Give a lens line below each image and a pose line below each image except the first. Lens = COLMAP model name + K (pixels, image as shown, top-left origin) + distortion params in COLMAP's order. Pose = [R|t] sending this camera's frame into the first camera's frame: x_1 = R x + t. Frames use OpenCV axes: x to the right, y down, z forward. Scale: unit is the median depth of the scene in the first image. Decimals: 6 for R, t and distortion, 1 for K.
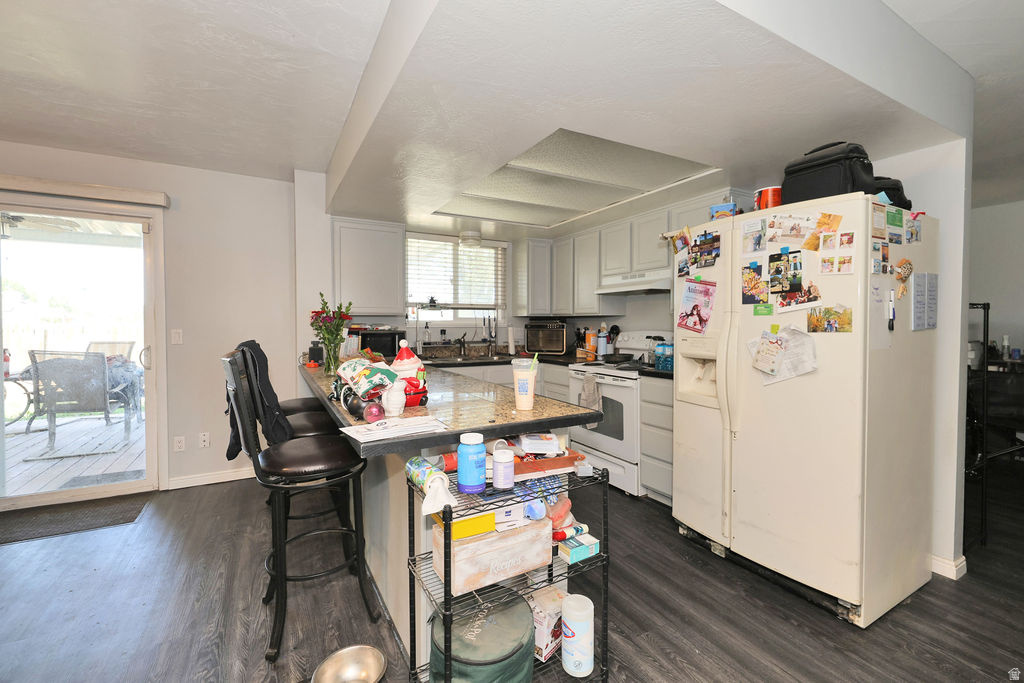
lens RADIAL K [[429.1, 0, 508.5], [0, 429.1, 333.8], [0, 0, 1]] dist [-0.000113, -0.000007]
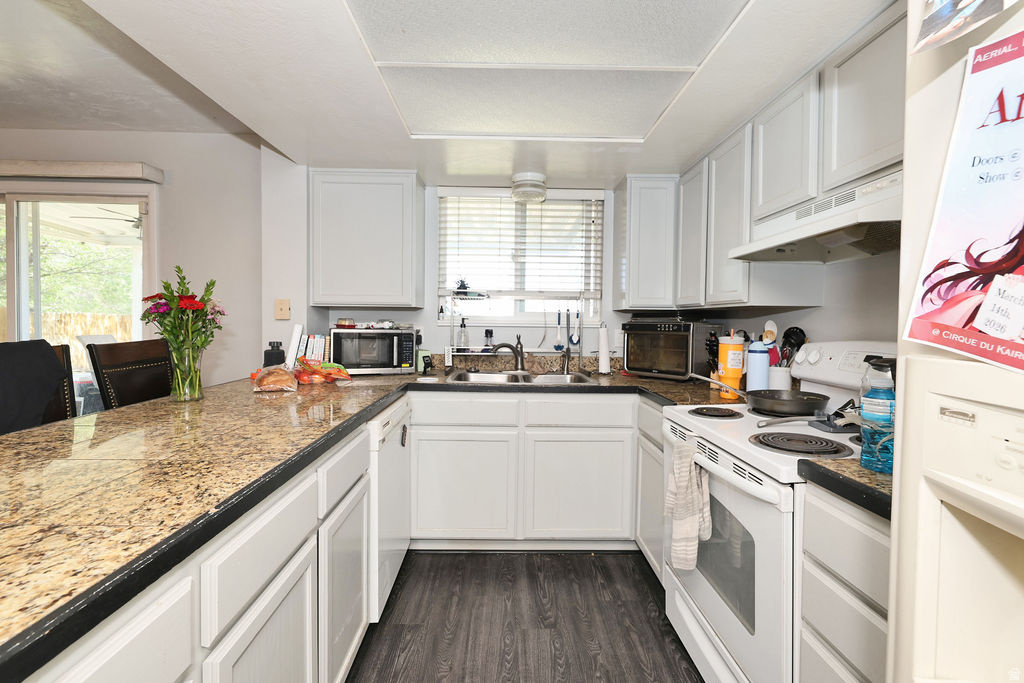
lens RADIAL K [[436.7, 0, 510.2], [0, 436.7, 334.1], [0, 0, 1]] dist [0.000547, 0.000094]
pose [[0.889689, 0.022698, -0.456002, 0.241054], [-0.021717, 0.999737, 0.007391, -0.011916], [0.456050, 0.003327, 0.889948, 0.556821]]
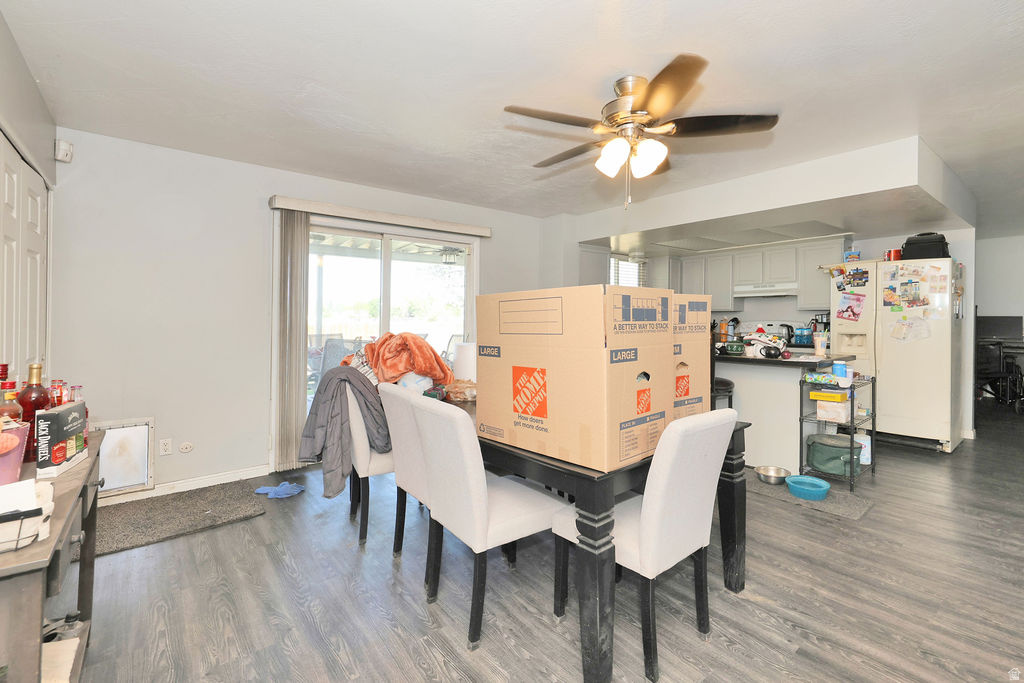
lens RADIAL K [[444.1, 0, 513.2], [0, 444.1, 323.0], [0, 0, 1]] dist [-0.000698, -0.000120]
pose [[0.987559, -0.006908, 0.157095, -0.952046], [0.008709, 0.999904, -0.010783, 0.011528], [-0.157006, 0.012017, 0.987525, -0.498832]]
